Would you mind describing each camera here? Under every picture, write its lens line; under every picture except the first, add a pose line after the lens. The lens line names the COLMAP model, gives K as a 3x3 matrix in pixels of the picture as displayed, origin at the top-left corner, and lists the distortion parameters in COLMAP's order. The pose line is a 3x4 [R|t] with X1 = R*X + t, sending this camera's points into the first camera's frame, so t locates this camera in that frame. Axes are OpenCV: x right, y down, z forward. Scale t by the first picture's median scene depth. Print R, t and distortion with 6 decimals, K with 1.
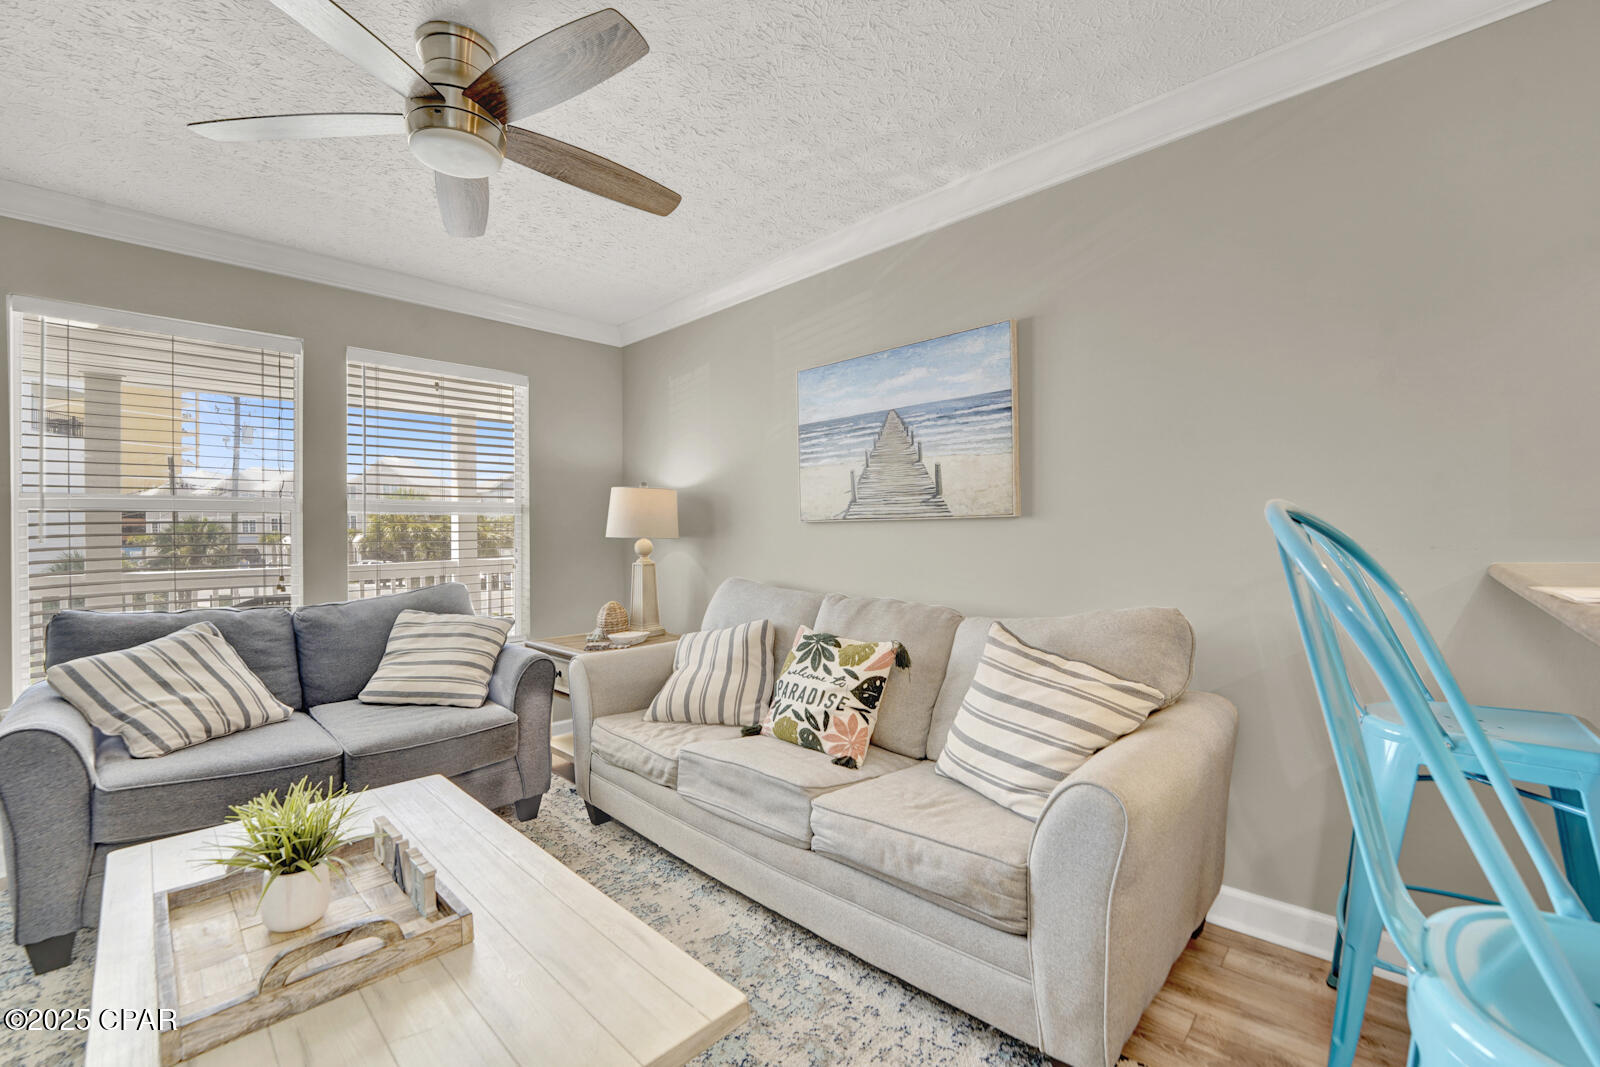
lens RADIAL K [[659.2, 0, 784.7], [0, 659.2, 535.1], [0, 0, 1]] dist [-0.027329, 0.003076]
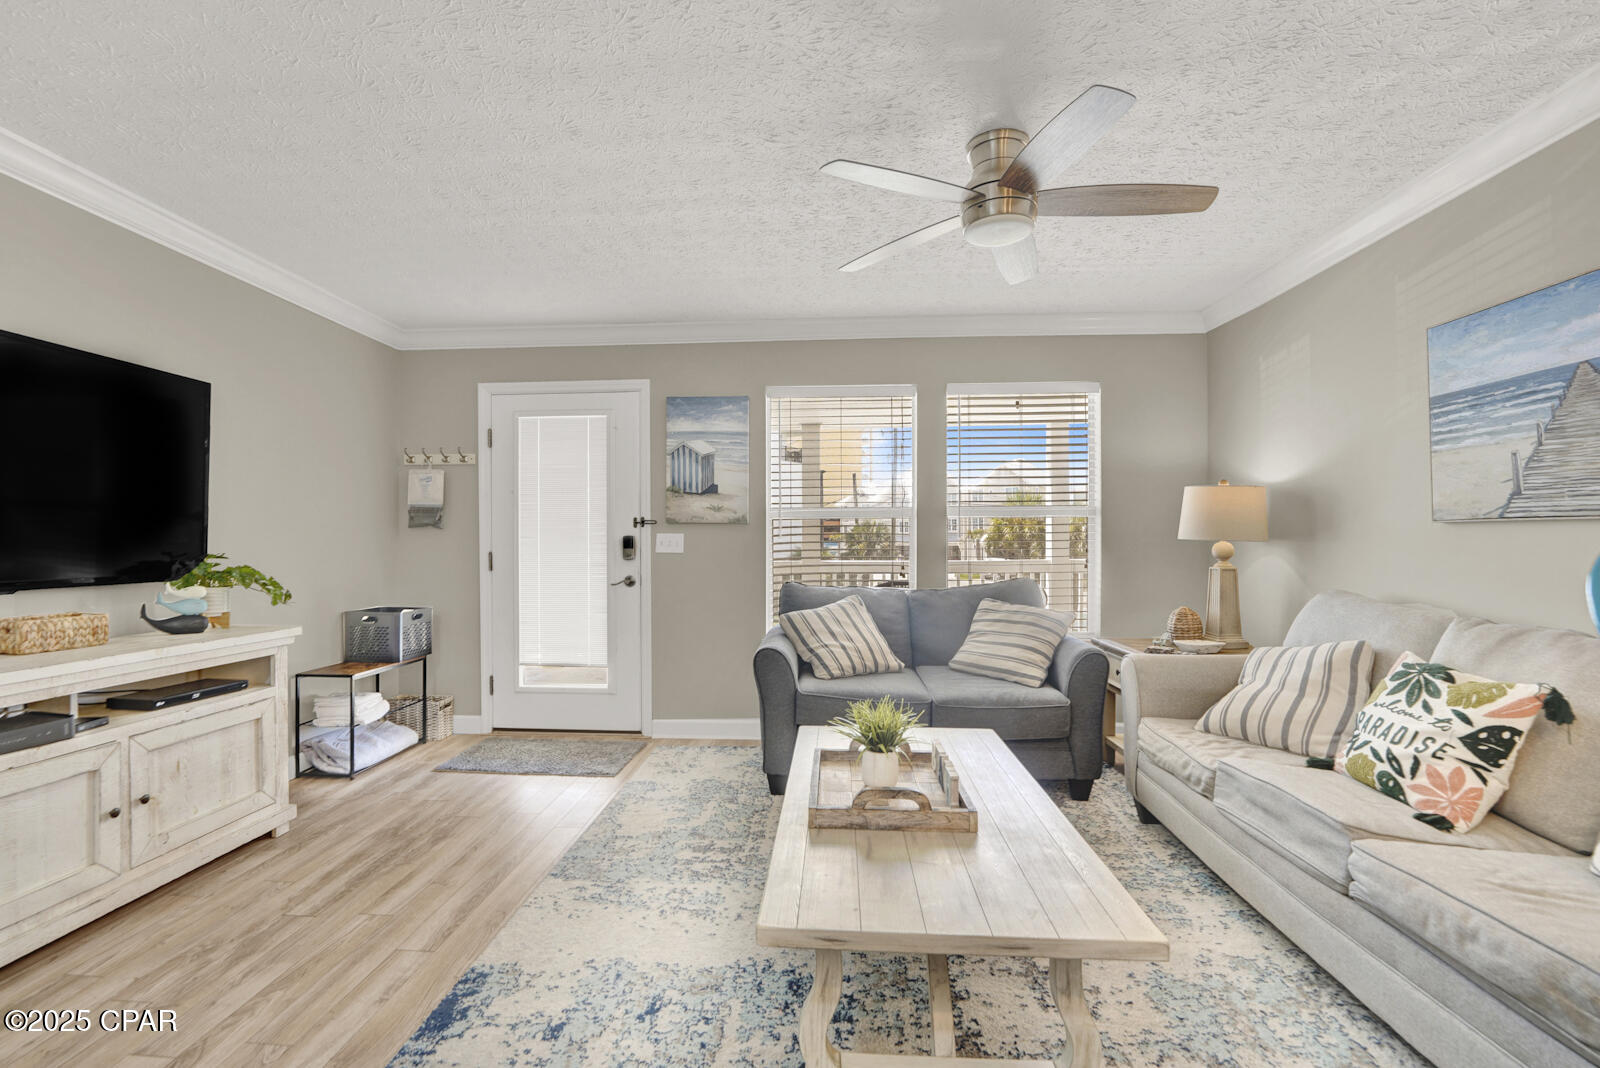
lens RADIAL K [[693.2, 0, 785.2], [0, 693.2, 535.9], [0, 0, 1]] dist [-0.031880, 0.004224]
pose [[0.650271, 0.007038, -0.759670, 0.174181], [-0.006578, 0.999972, 0.003634, -0.001808], [0.759674, 0.002634, 0.650298, -0.124687]]
